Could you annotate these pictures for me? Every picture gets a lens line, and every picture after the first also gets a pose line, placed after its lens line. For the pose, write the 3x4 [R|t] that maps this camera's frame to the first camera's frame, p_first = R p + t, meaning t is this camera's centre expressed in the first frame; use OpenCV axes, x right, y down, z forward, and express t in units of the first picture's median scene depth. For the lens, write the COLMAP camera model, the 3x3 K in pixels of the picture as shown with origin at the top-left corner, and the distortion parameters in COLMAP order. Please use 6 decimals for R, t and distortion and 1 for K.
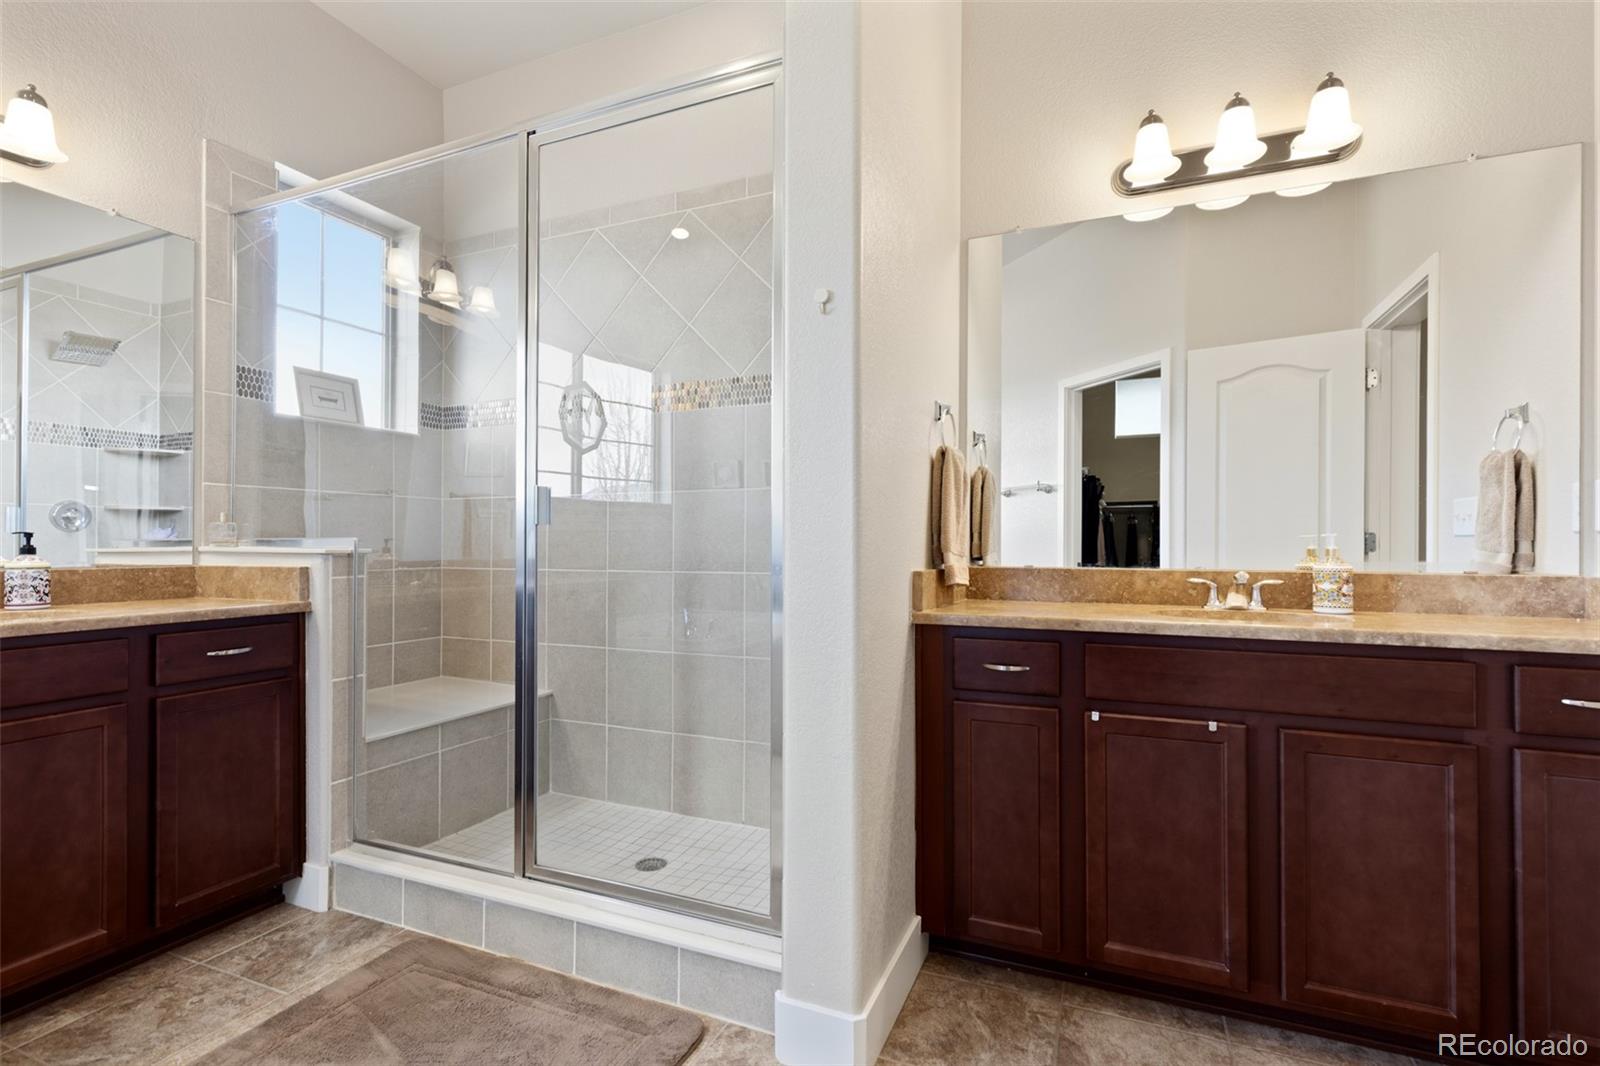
lens RADIAL K [[730.5, 0, 802.7], [0, 730.5, 538.2], [0, 0, 1]] dist [0.002546, 0.000423]
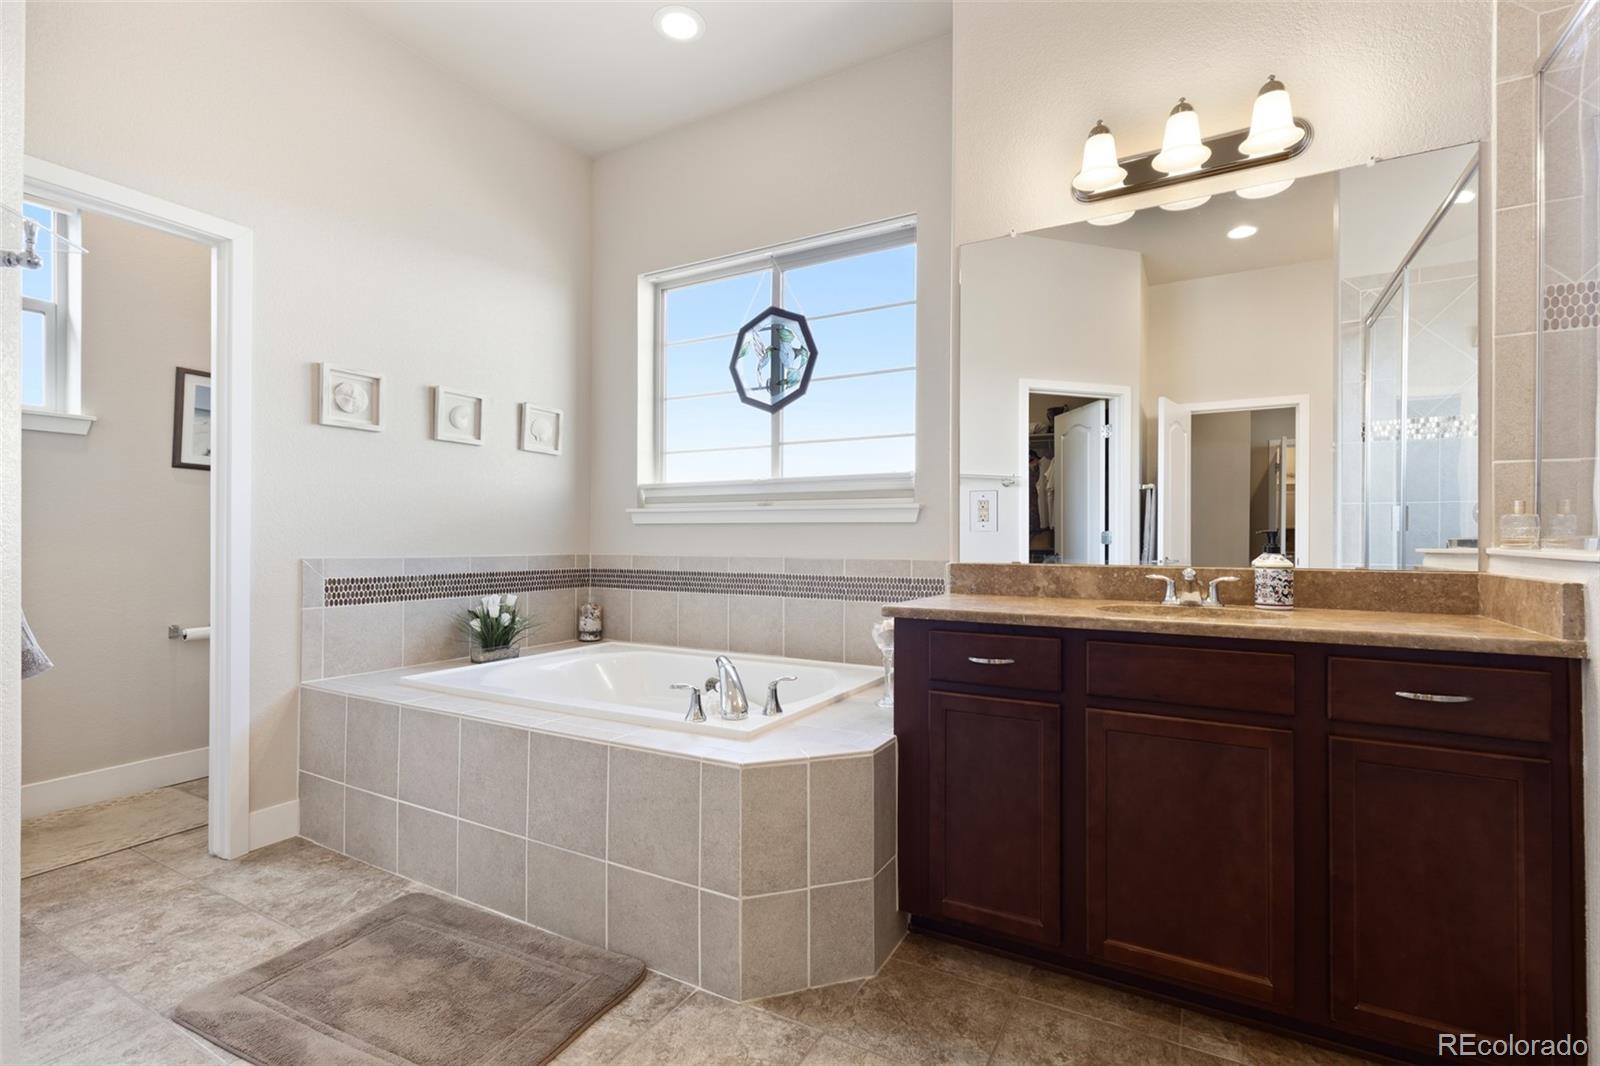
lens RADIAL K [[730.5, 0, 800.6], [0, 730.5, 532.9], [0, 0, 1]] dist [0.002546, 0.000423]
pose [[-0.106948, -0.008213, -0.994231, -0.011844], [0.001570, 0.999963, -0.008429, 0.001597], [0.994263, -0.002462, -0.106931, 0.437597]]
